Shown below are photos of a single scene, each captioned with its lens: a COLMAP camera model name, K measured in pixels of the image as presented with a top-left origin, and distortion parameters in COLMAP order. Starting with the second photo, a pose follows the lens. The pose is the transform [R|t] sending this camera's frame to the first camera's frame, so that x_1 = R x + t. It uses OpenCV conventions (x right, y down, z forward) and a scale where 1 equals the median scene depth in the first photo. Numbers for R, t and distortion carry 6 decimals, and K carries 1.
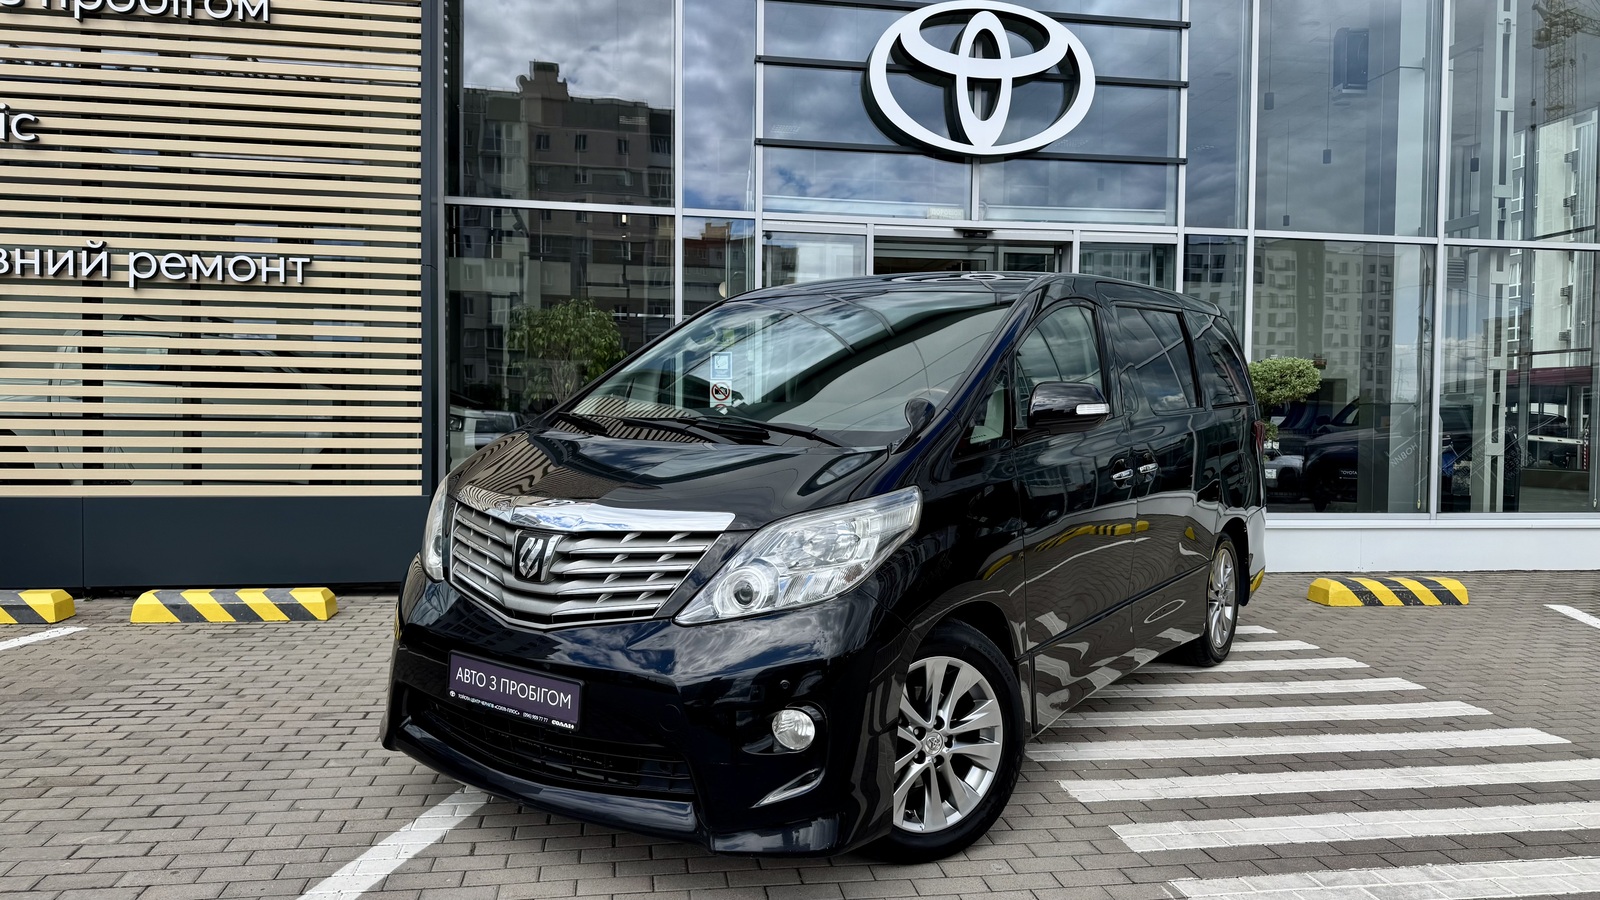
lens RADIAL K [[1139.8, 0, 802.4], [0, 1139.8, 445.1], [0, 0, 1]] dist [0.003017, -0.001607]
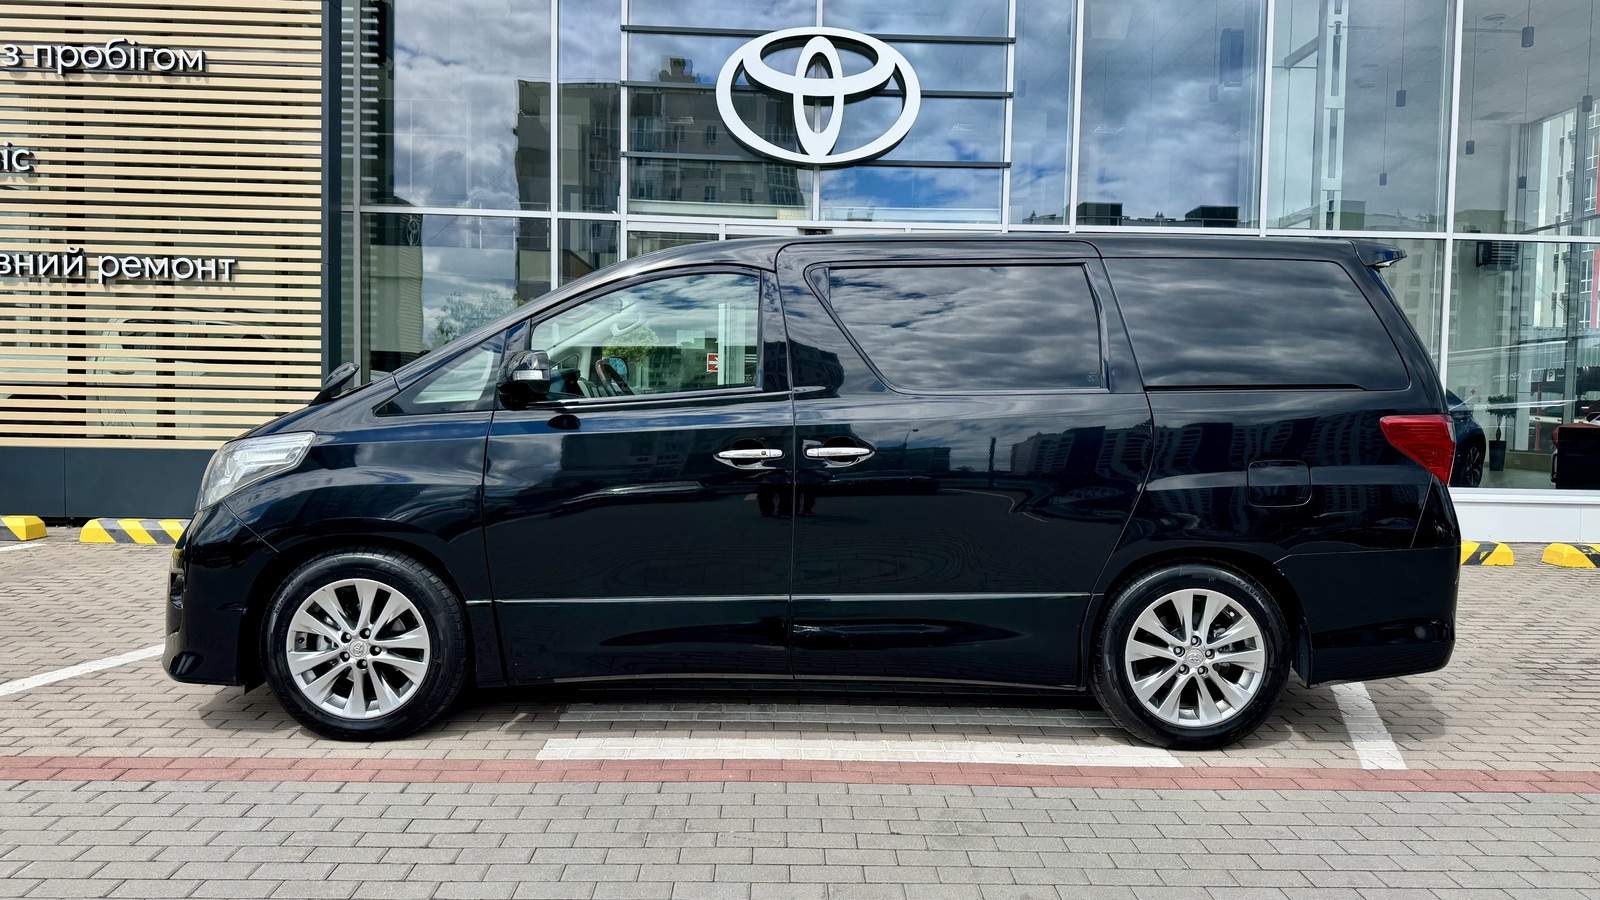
lens RADIAL K [[1127.8, 0, 802.7], [0, 1127.8, 449.8], [0, 0, 1]] dist [0.031906, -0.038994]
pose [[0.991513, 0.012882, -0.129368, 0.354941], [-0.010917, 0.999814, 0.015884, 0.018589], [0.129549, -0.014337, 0.991469, -0.158461]]
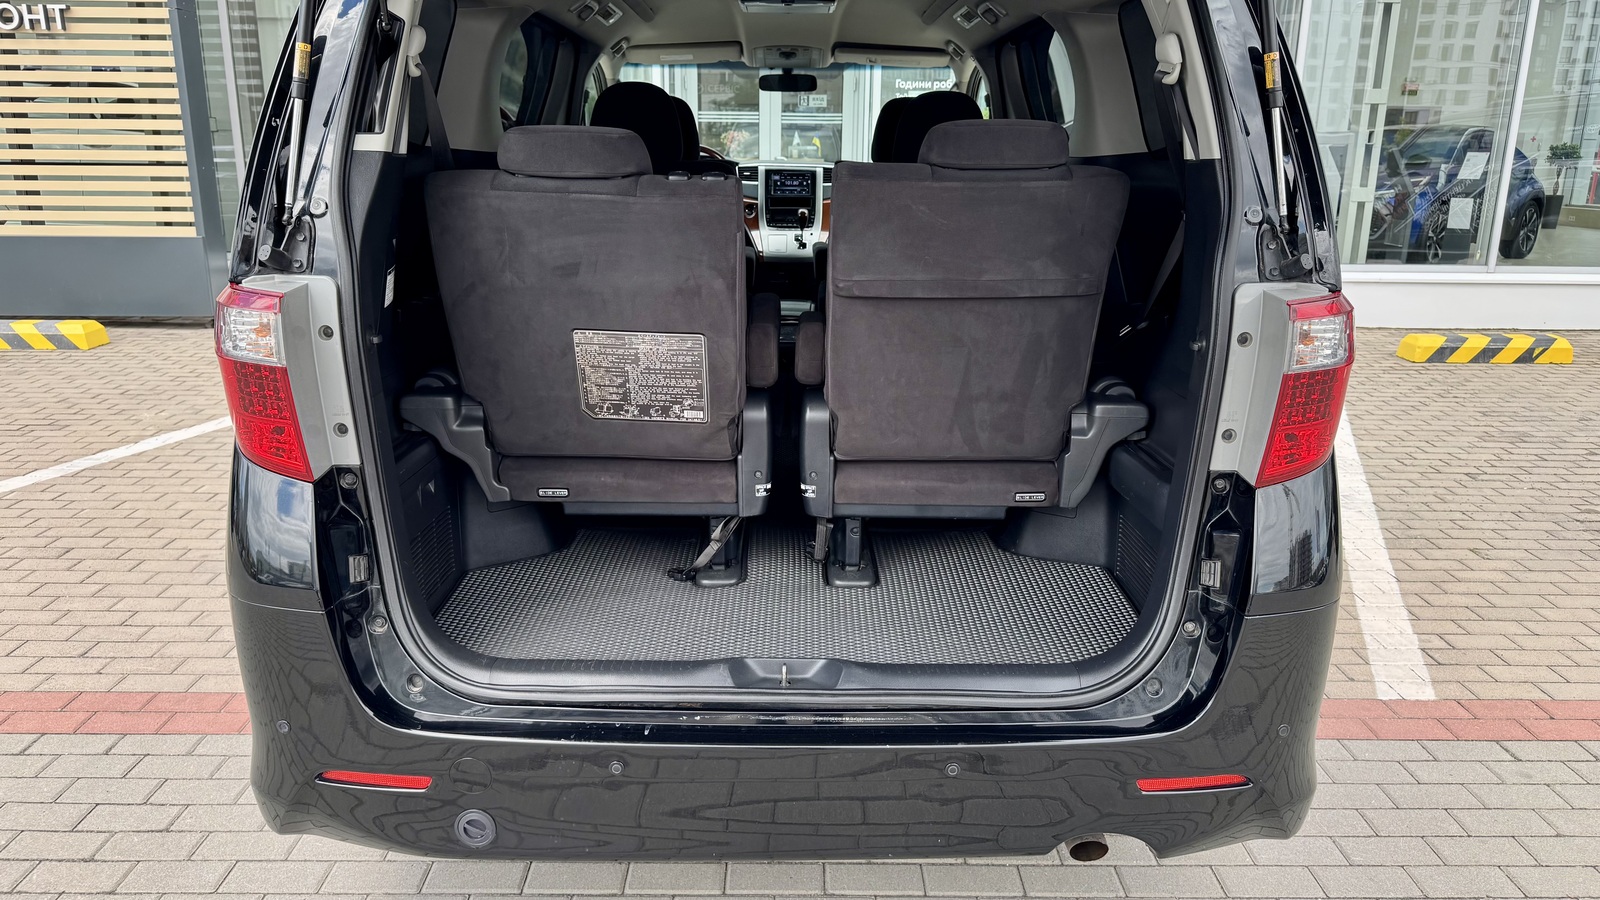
lens RADIAL K [[1128.7, 0, 797.1], [0, 1128.7, 448.6], [0, 0, 1]] dist [0.022184, -0.026946]
pose [[0.988794, 0.037230, -0.144572, 0.400733], [-0.002735, 0.972760, 0.231797, -0.010905], [0.149263, -0.228804, 0.961961, 0.010655]]
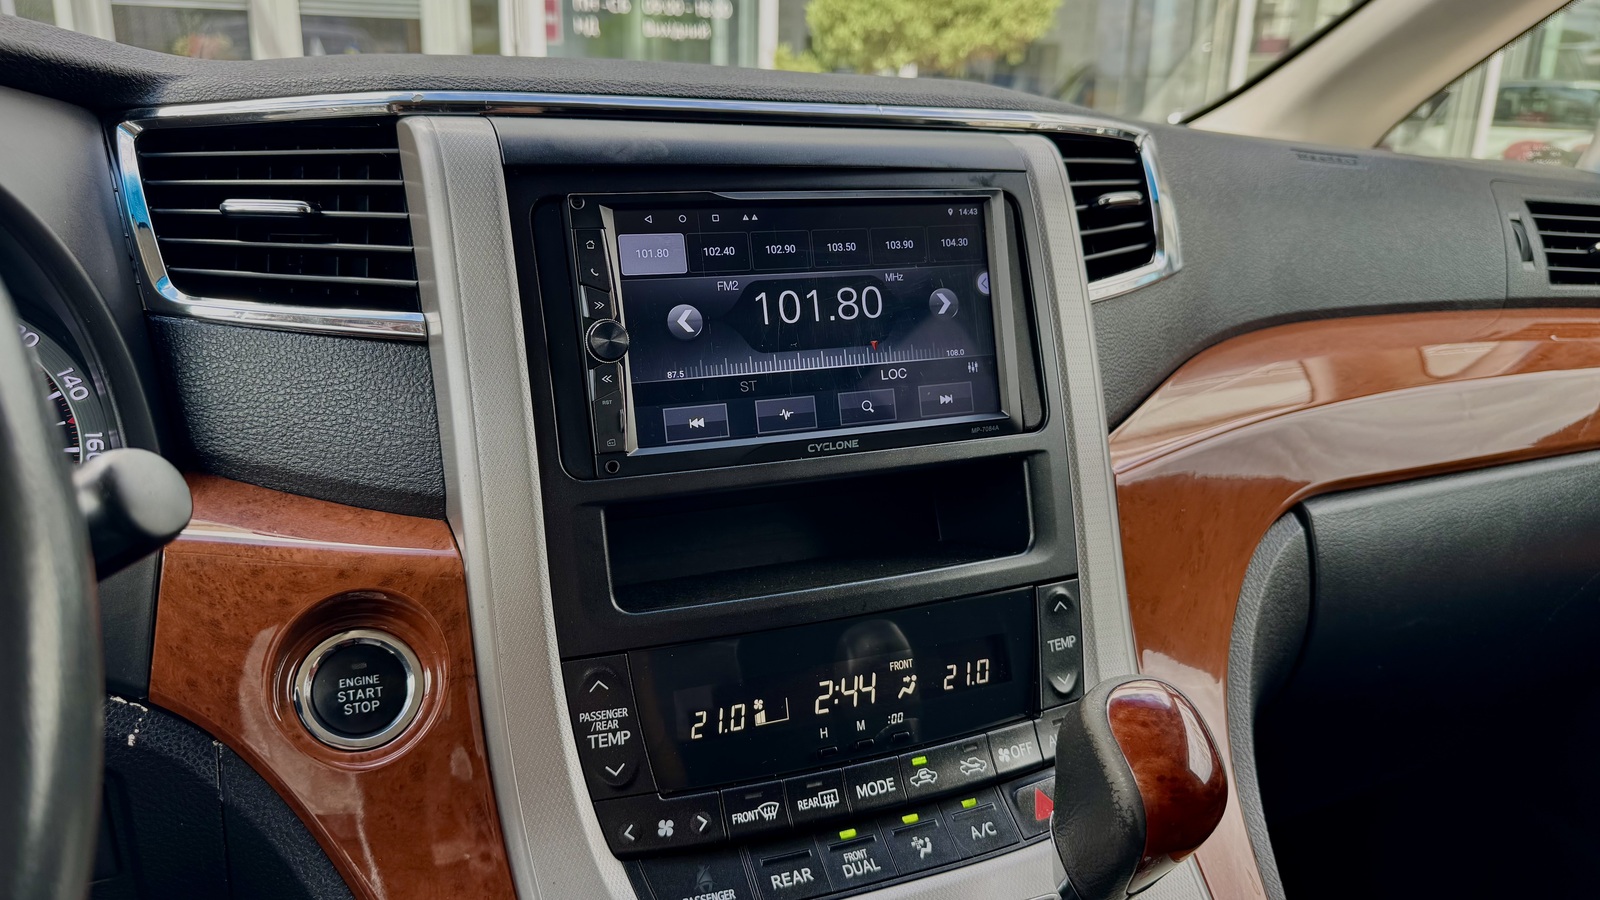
lens RADIAL K [[1151.5, 0, 800.4], [0, 1151.5, 450.8], [0, 0, 1]] dist [0.112173, -0.141305]
pose [[0.972865, -0.064458, 0.222212, 0.277084], [0.000475, 0.960963, 0.276675, -0.018714], [-0.231371, -0.269062, 0.934919, 0.642589]]
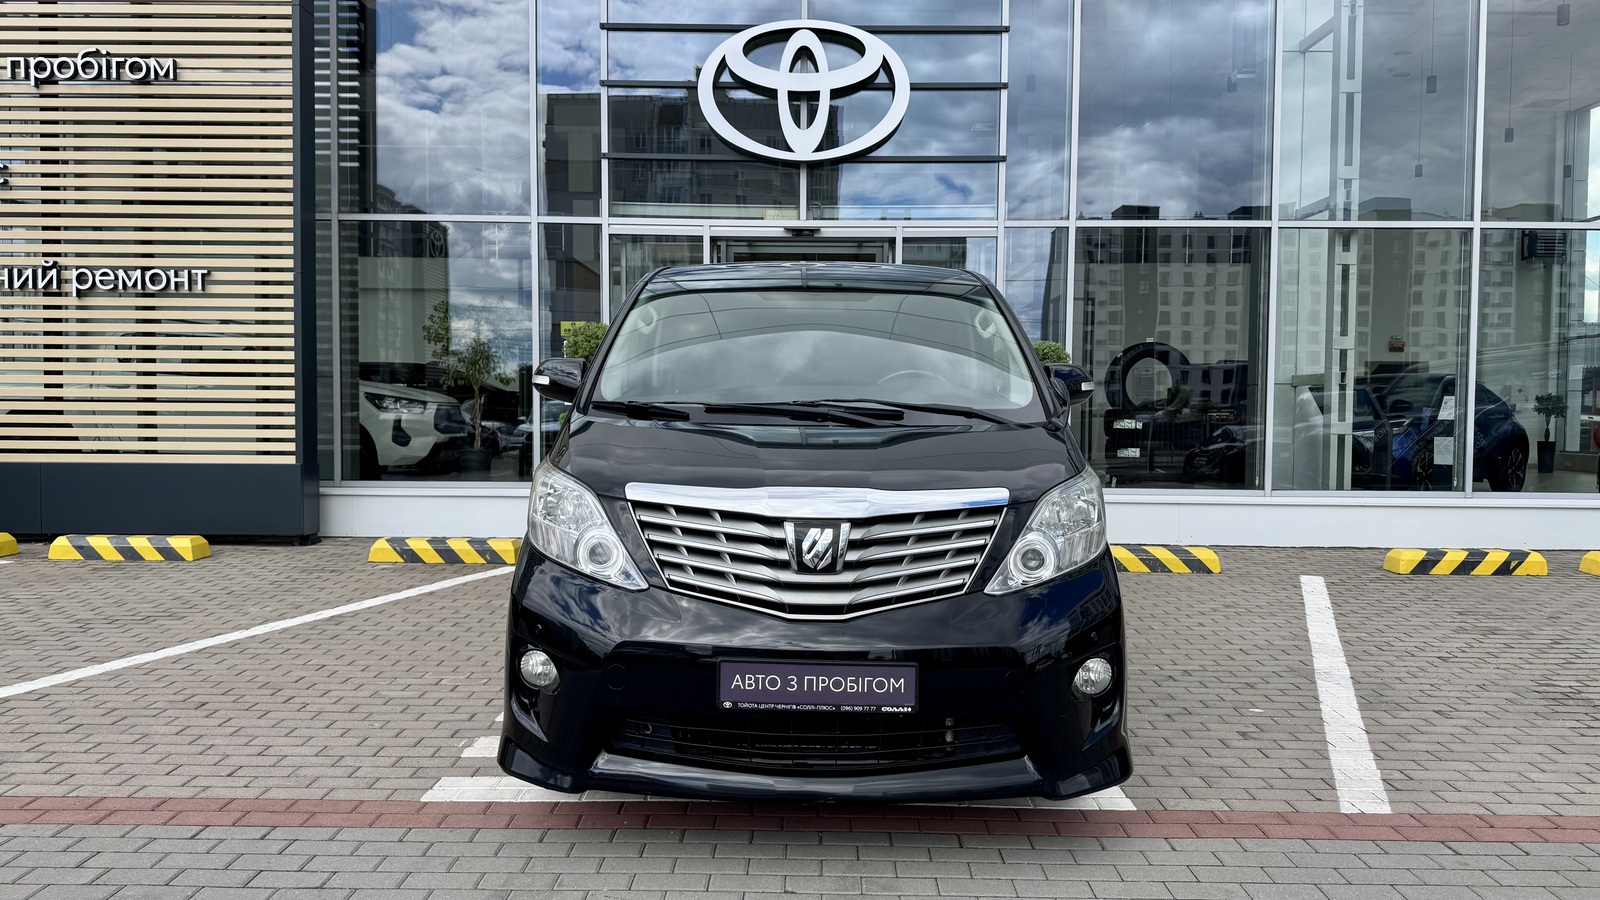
lens RADIAL K [[1128.7, 0, 797.1], [0, 1128.7, 448.6], [0, 0, 1]] dist [0.022184, -0.026946]
pose [[0.985231, 0.002330, -0.171216, 0.410201], [-0.000875, 0.999963, 0.008572, 0.017935], [0.171229, -0.008296, 0.985196, -0.097528]]
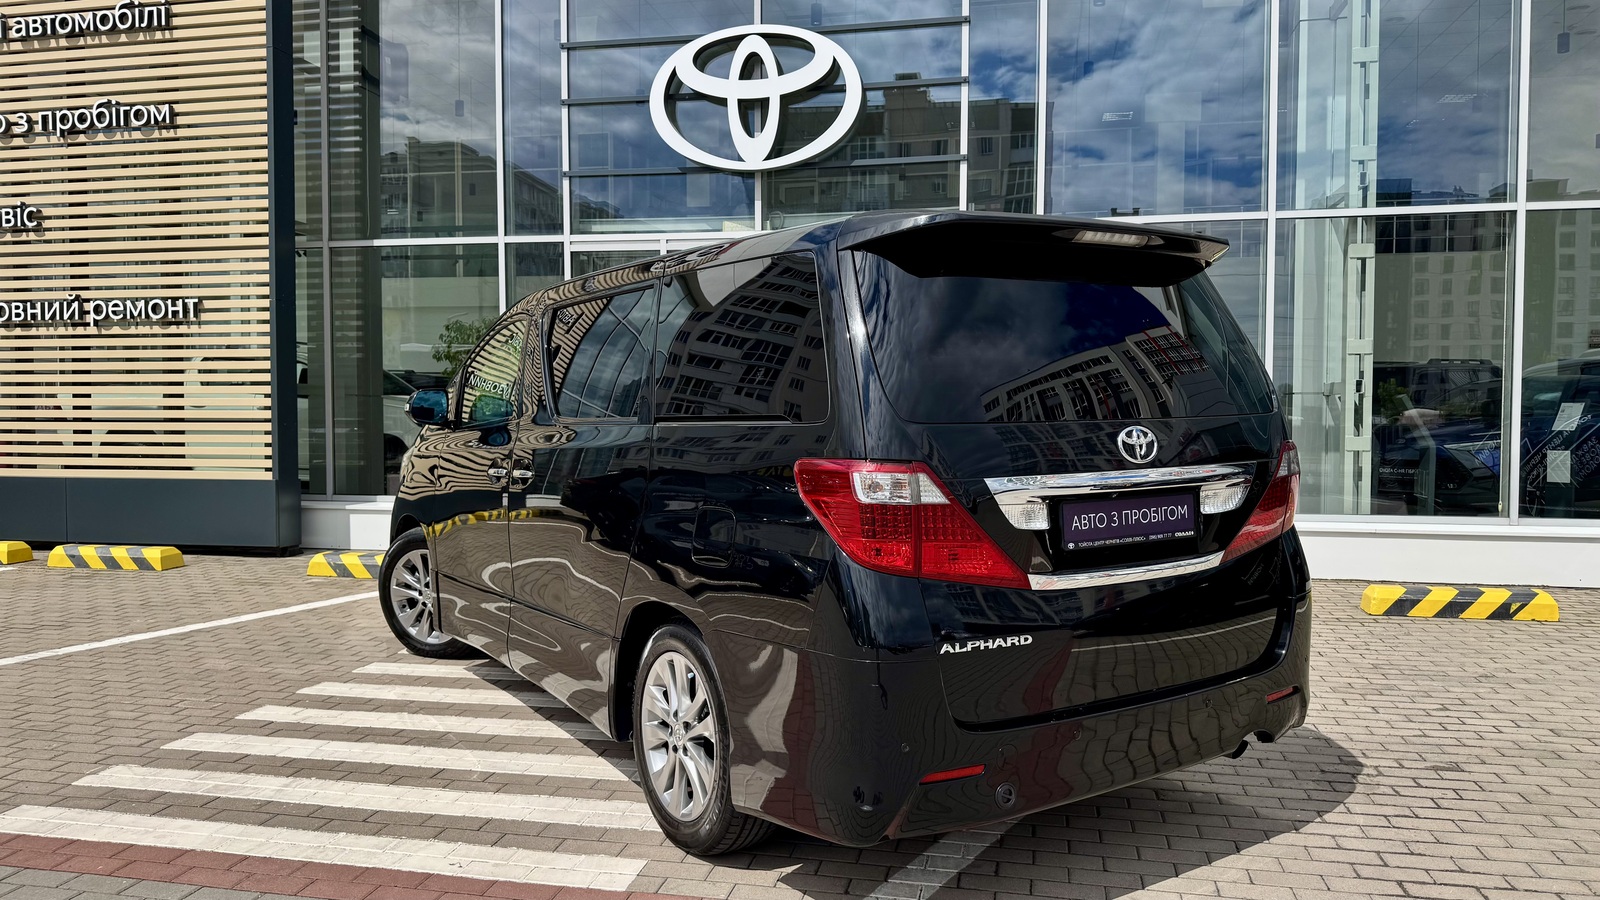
lens RADIAL K [[1128.7, 0, 797.1], [0, 1128.7, 448.6], [0, 0, 1]] dist [0.022184, -0.026946]
pose [[0.933109, 0.001462, -0.359590, 0.698718], [0.000453, 0.999986, 0.005241, 0.002925], [0.359593, -0.005053, 0.933096, 0.024107]]
